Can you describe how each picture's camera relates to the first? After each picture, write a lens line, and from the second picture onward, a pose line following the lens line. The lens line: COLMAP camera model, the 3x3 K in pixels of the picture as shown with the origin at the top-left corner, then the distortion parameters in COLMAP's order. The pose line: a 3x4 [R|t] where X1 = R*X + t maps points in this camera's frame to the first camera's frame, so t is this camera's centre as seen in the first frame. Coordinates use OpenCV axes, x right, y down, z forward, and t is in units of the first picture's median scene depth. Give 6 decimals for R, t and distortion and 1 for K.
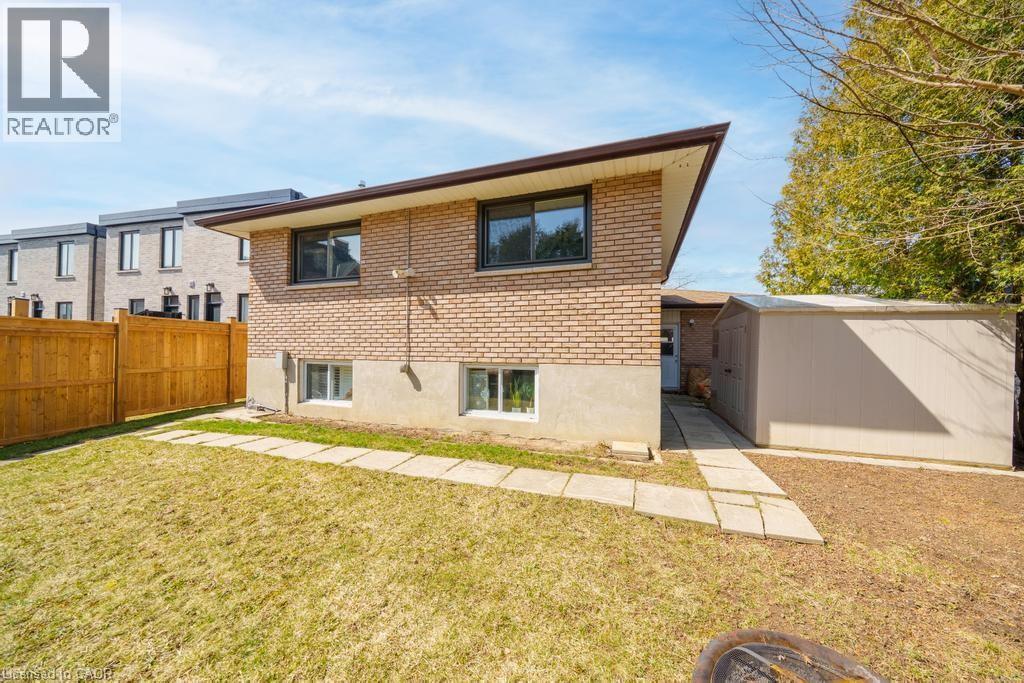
lens RADIAL K [[348.5, 0, 519.4], [0, 348.5, 342.5], [0, 0, 1]] dist [-0.009795, 0.000709]
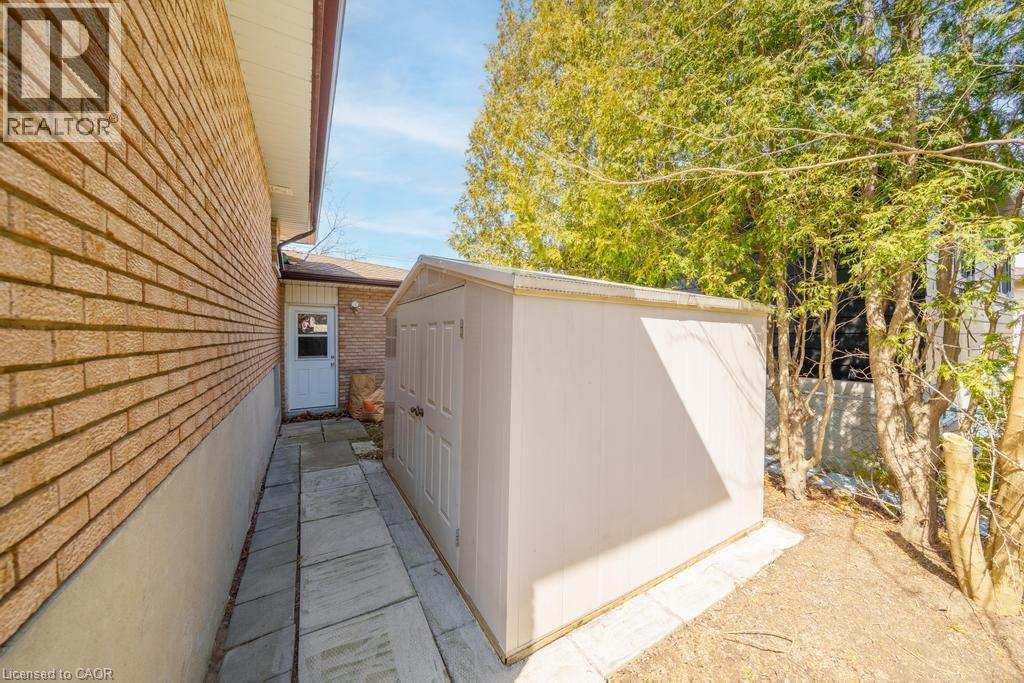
lens RADIAL K [[348.5, 0, 516.2], [0, 348.5, 333.7], [0, 0, 1]] dist [-0.009795, 0.000709]
pose [[0.643125, -0.003962, 0.765751, 0.201890], [-0.013865, 0.999762, 0.016817, -0.022042], [-0.765636, -0.021432, 0.642917, 0.372493]]
